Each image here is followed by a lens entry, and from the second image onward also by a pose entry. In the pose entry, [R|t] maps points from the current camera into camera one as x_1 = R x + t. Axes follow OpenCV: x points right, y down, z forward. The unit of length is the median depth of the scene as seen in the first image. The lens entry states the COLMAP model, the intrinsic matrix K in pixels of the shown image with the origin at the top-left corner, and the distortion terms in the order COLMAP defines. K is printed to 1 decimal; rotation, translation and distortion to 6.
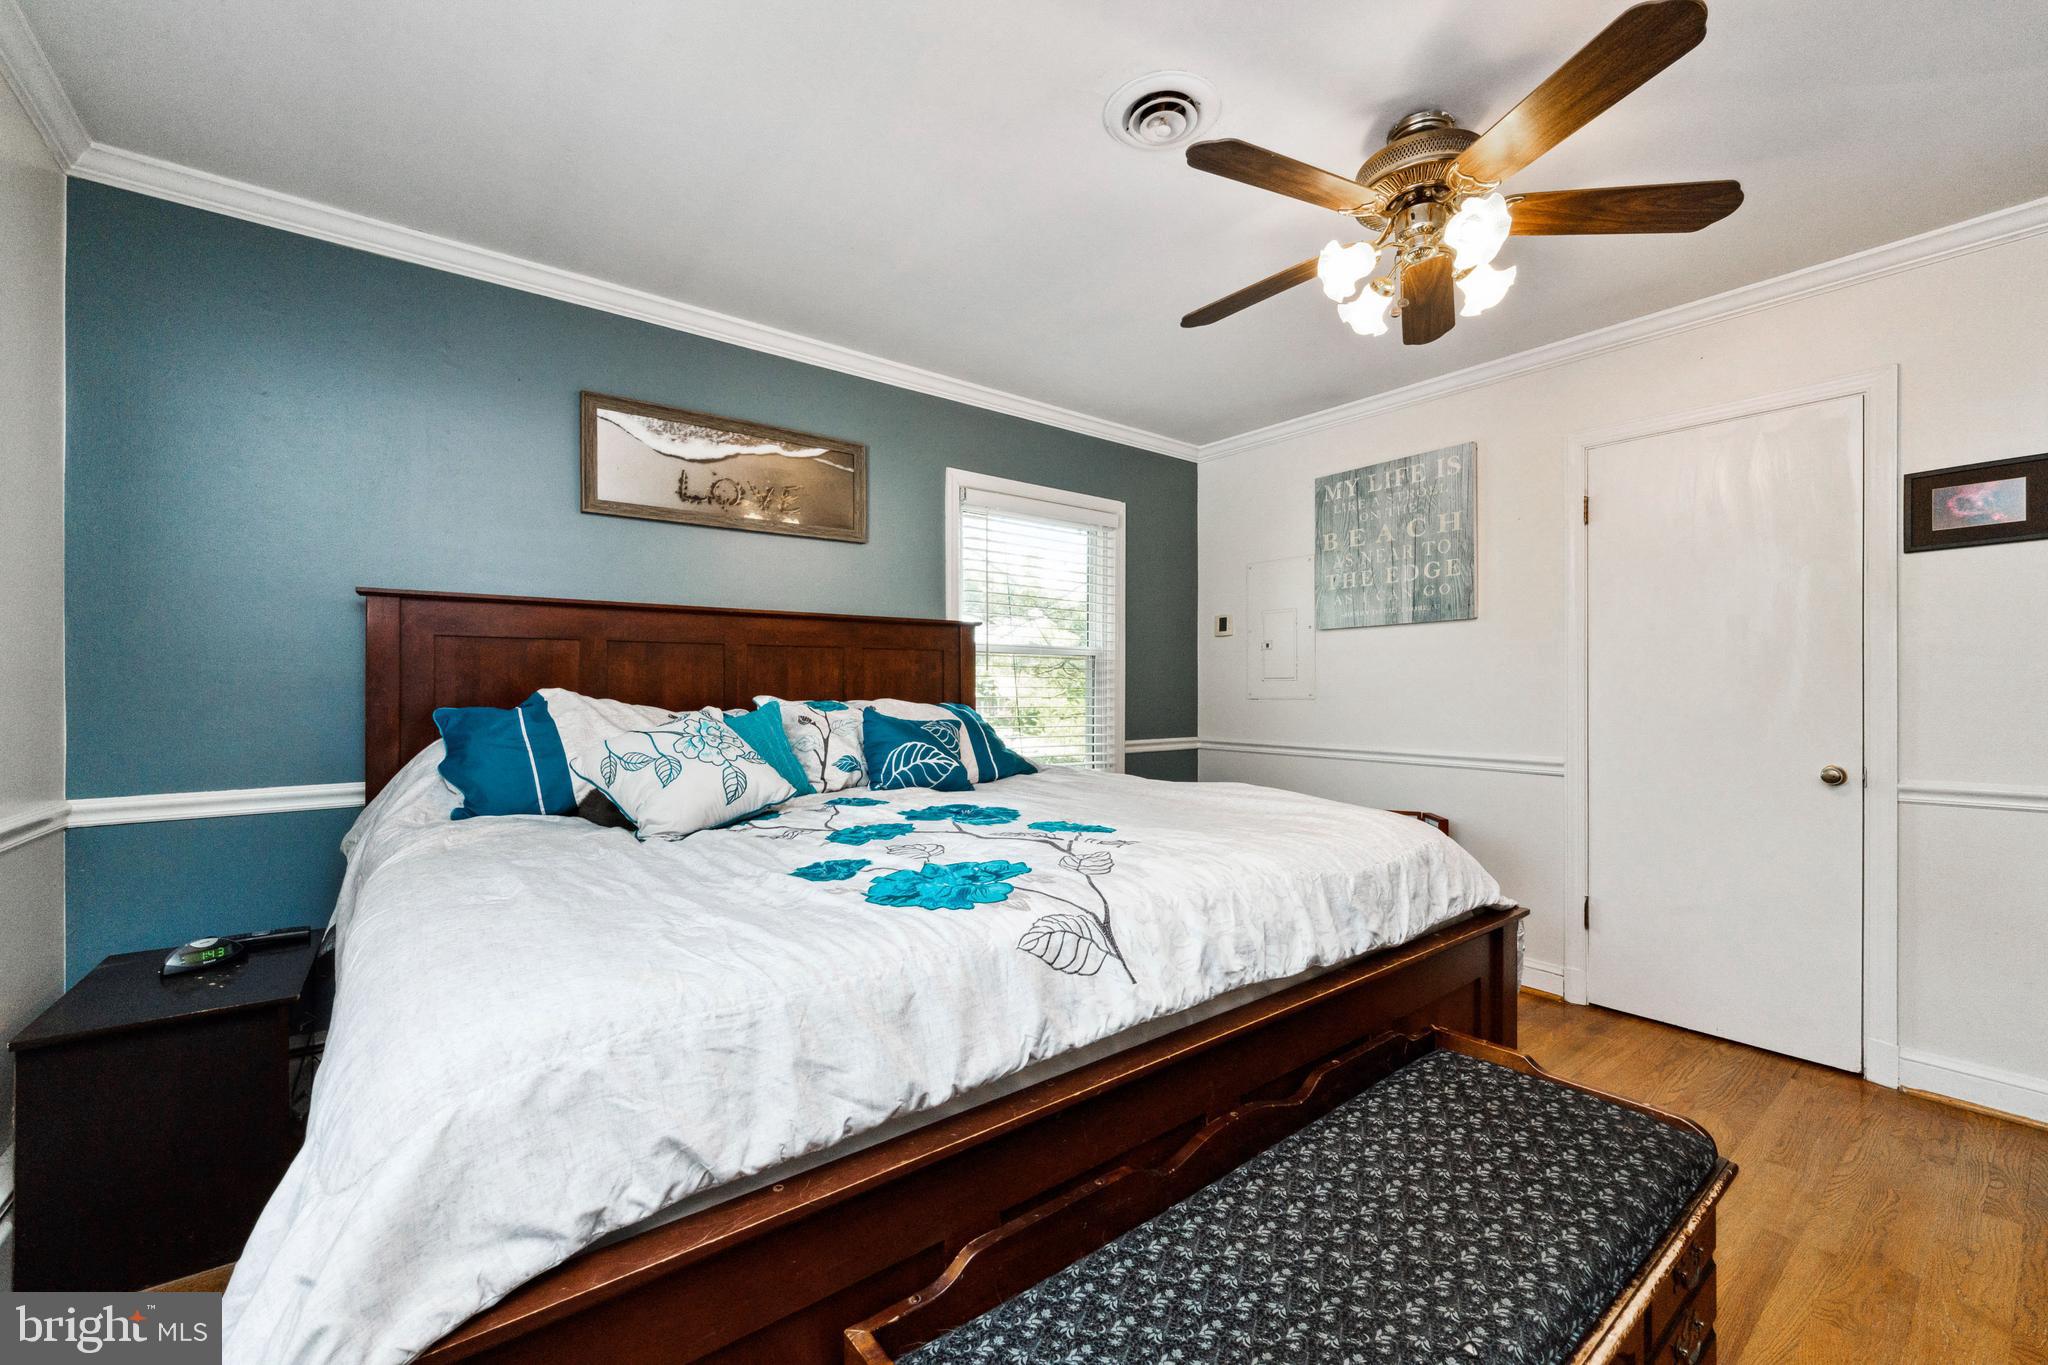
lens RADIAL K [[829.4, 0, 1018.4], [0, 829.4, 686.6], [0, 0, 1]] dist [0.001068, -0.000787]
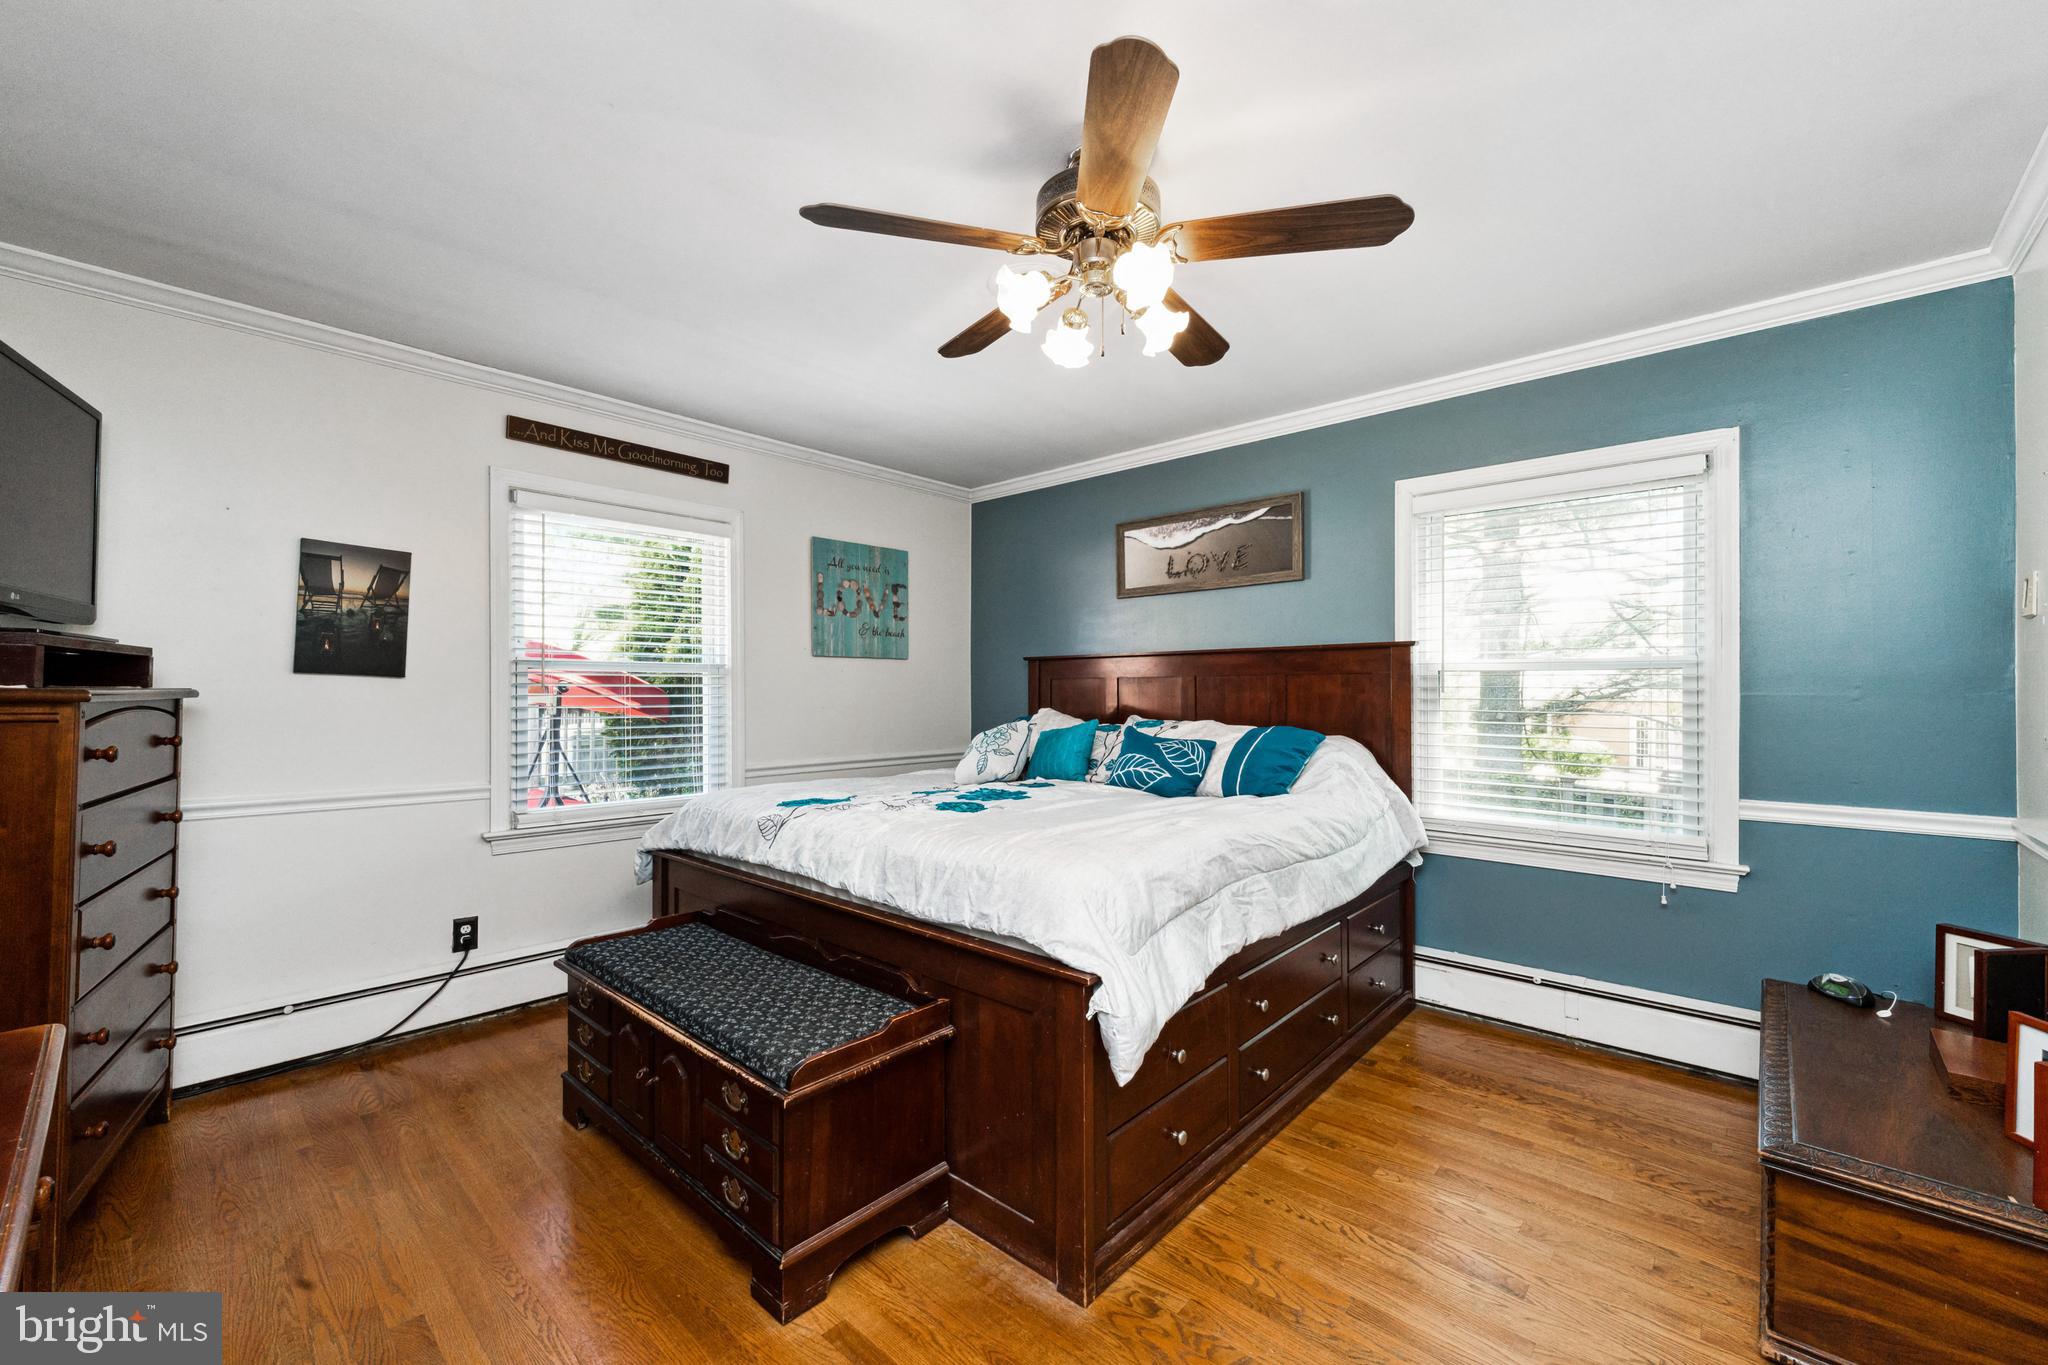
lens RADIAL K [[829.4, 0, 1016.2], [0, 829.4, 686.5], [0, 0, 1]] dist [0.001068, -0.000787]
pose [[0.163979, -0.012858, -0.986380, 0.929264], [0.003789, 0.999916, -0.012404, -0.019579], [0.986457, -0.001704, 0.164014, 0.487921]]
